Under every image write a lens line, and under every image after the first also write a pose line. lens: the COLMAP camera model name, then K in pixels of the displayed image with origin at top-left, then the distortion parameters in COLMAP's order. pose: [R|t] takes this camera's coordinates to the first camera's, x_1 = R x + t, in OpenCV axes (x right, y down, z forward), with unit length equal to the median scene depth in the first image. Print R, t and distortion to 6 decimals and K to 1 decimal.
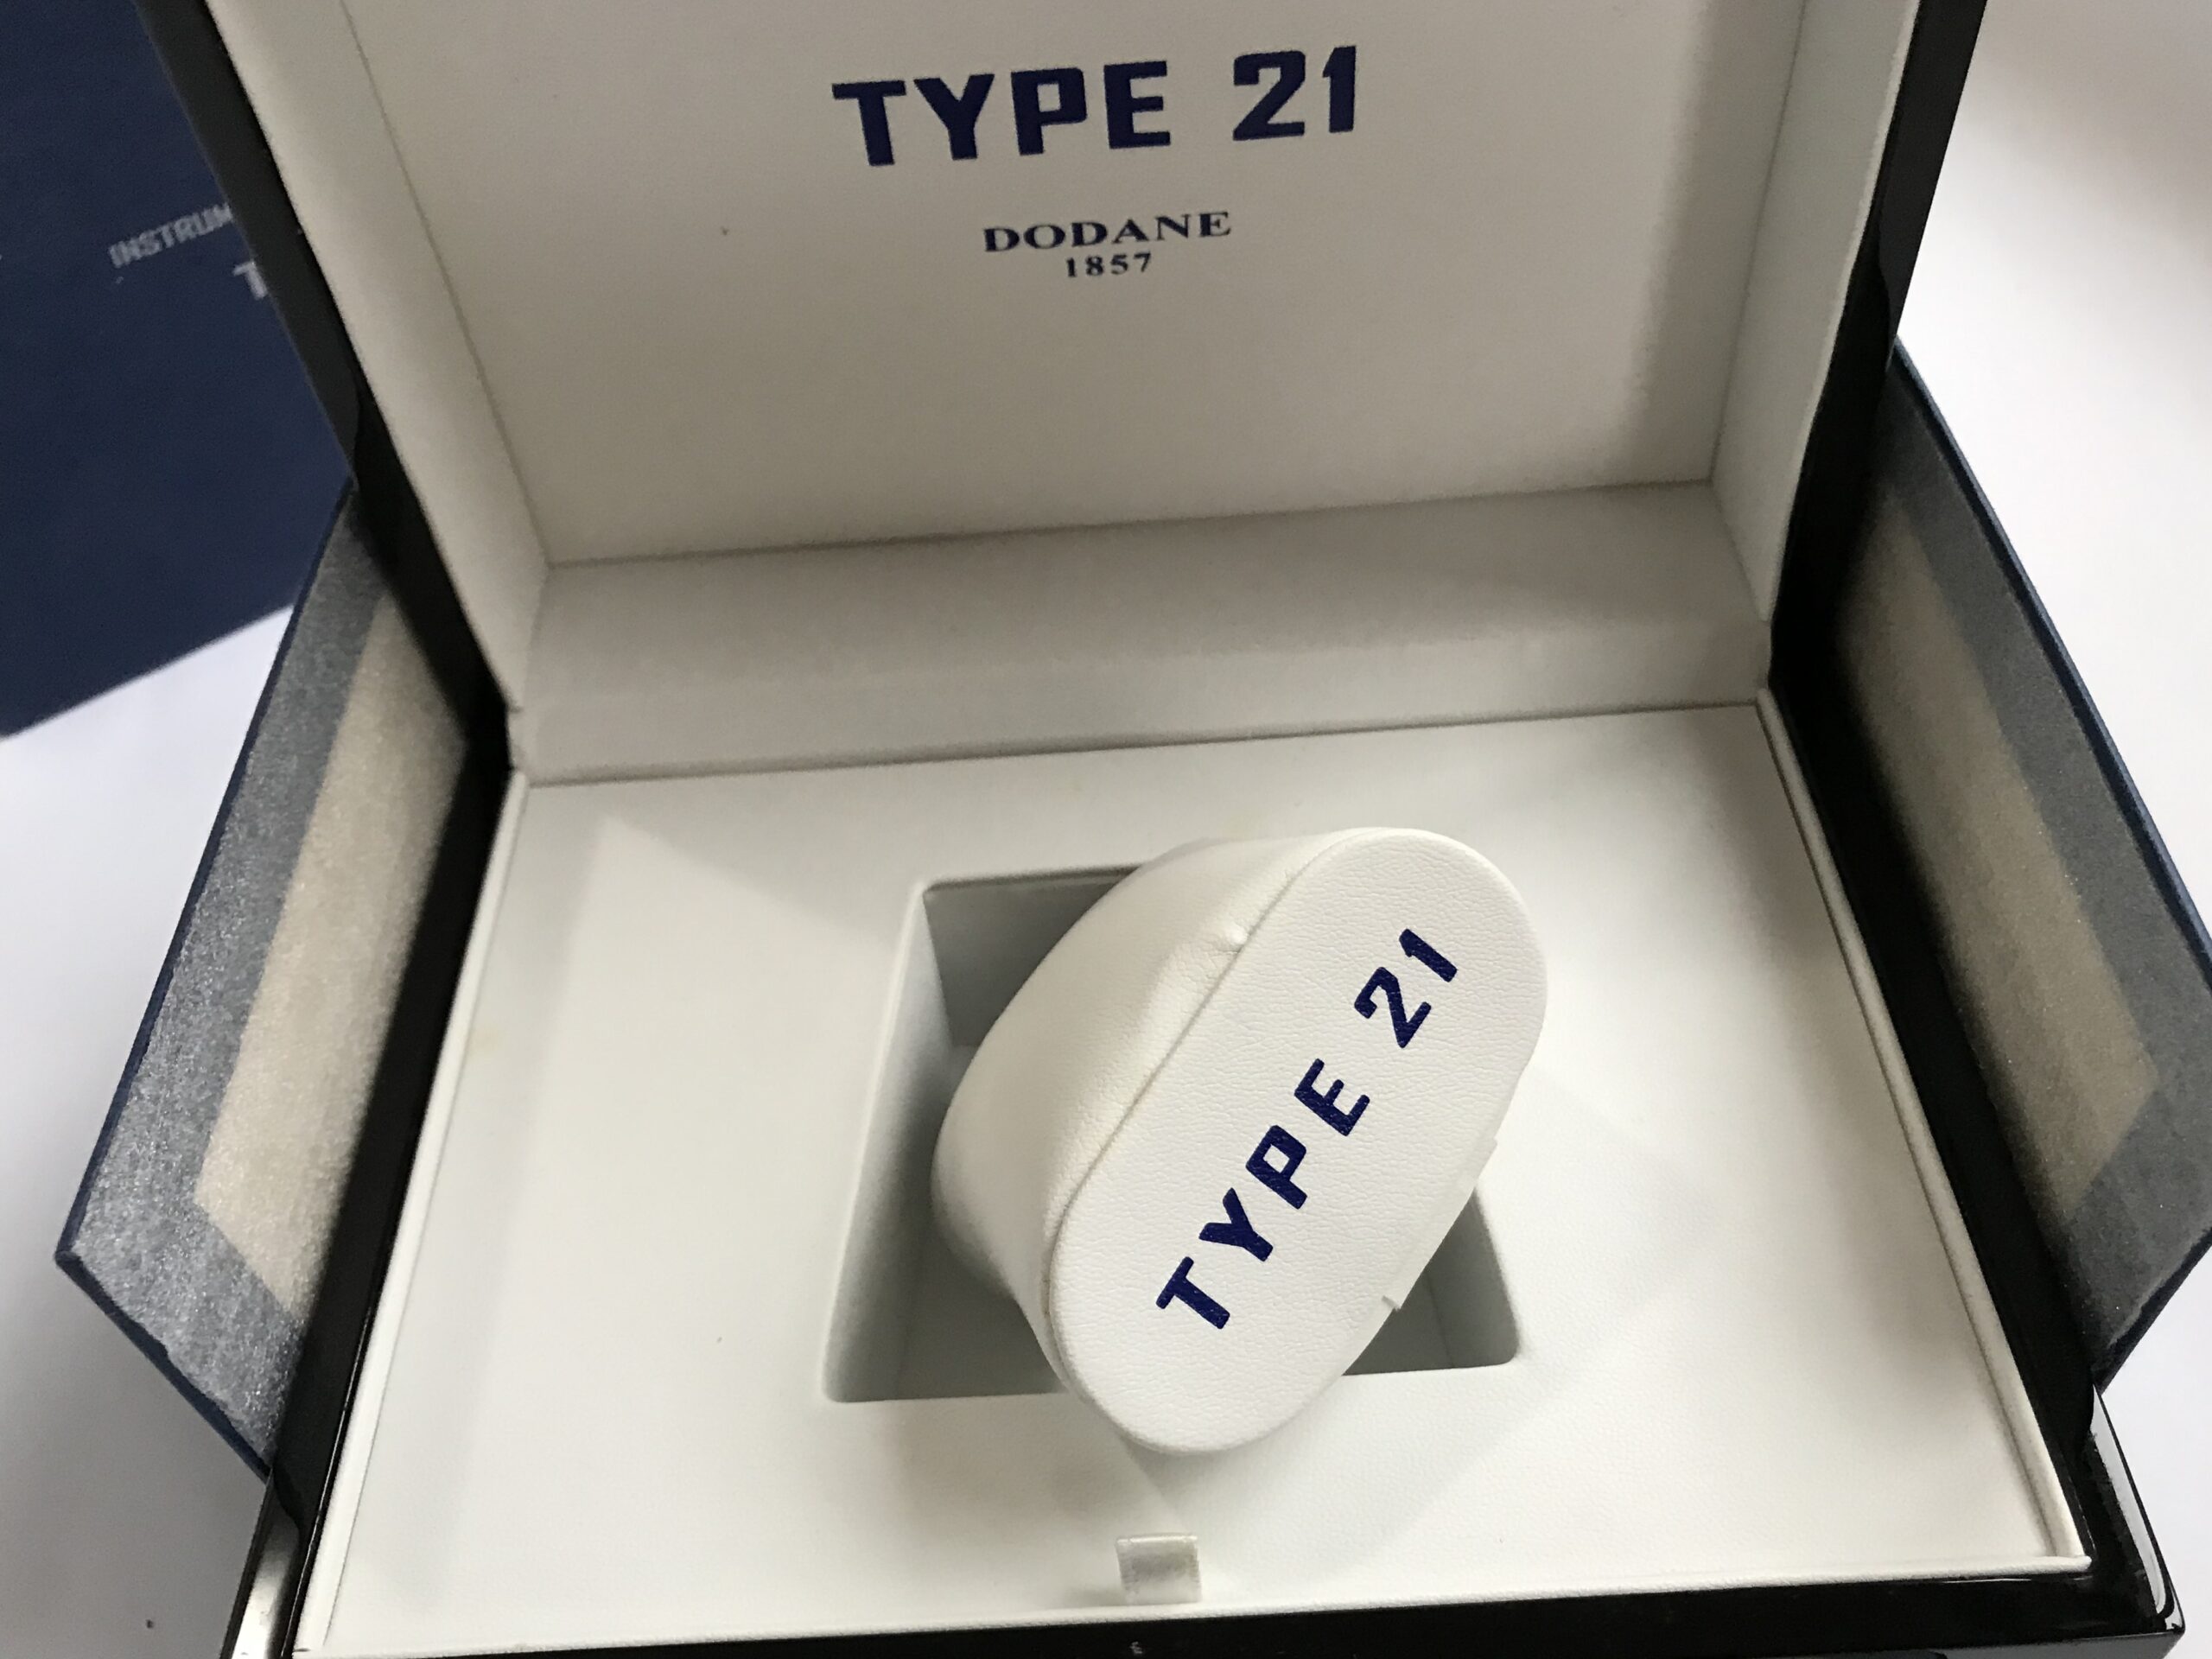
lens RADIAL K [[2042.6, 0, 1101.9], [0, 2042.6, 818.7], [0, 0, 1]] dist [-0.022077, 0.000000]
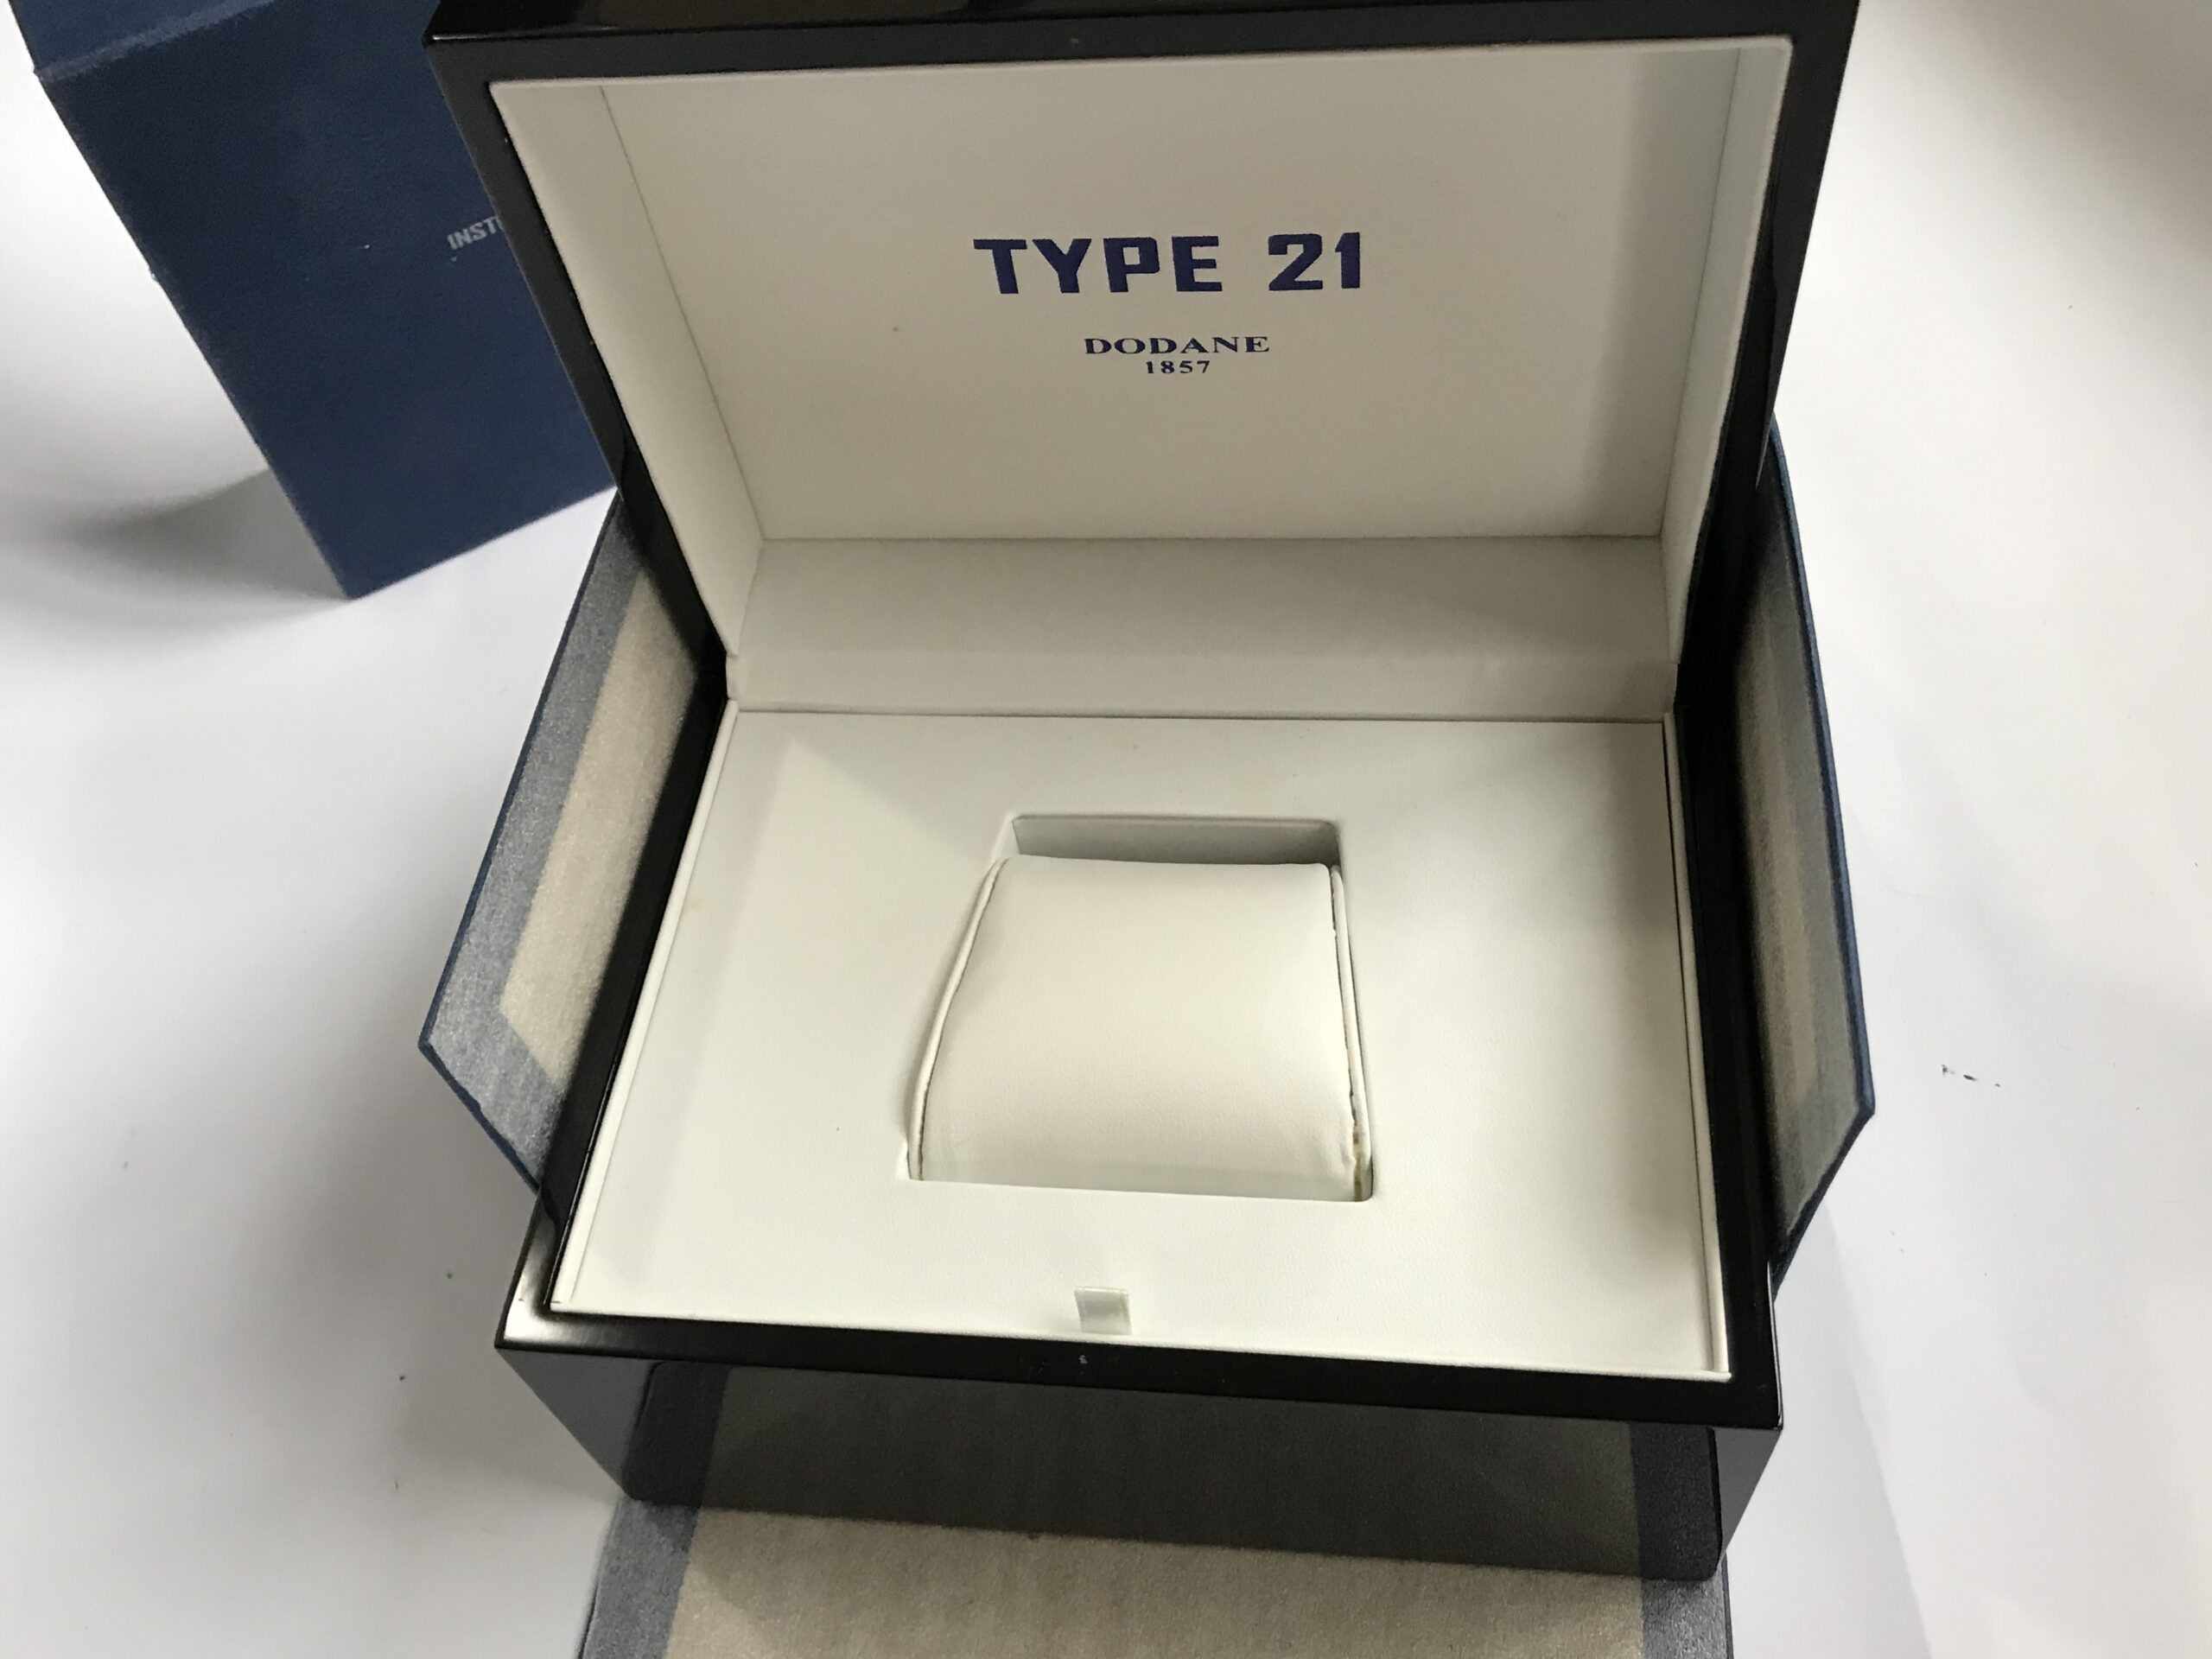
lens RADIAL K [[2042.6, 0, 1104.7], [0, 2042.6, 821.3], [0, 0, 1]] dist [-0.022077, 0.000000]
pose [[0.990491, 0.081773, -0.110636, 0.136488], [-0.069508, 0.991441, 0.110515, -0.130341], [0.118726, -0.101774, 0.987697, -0.375984]]
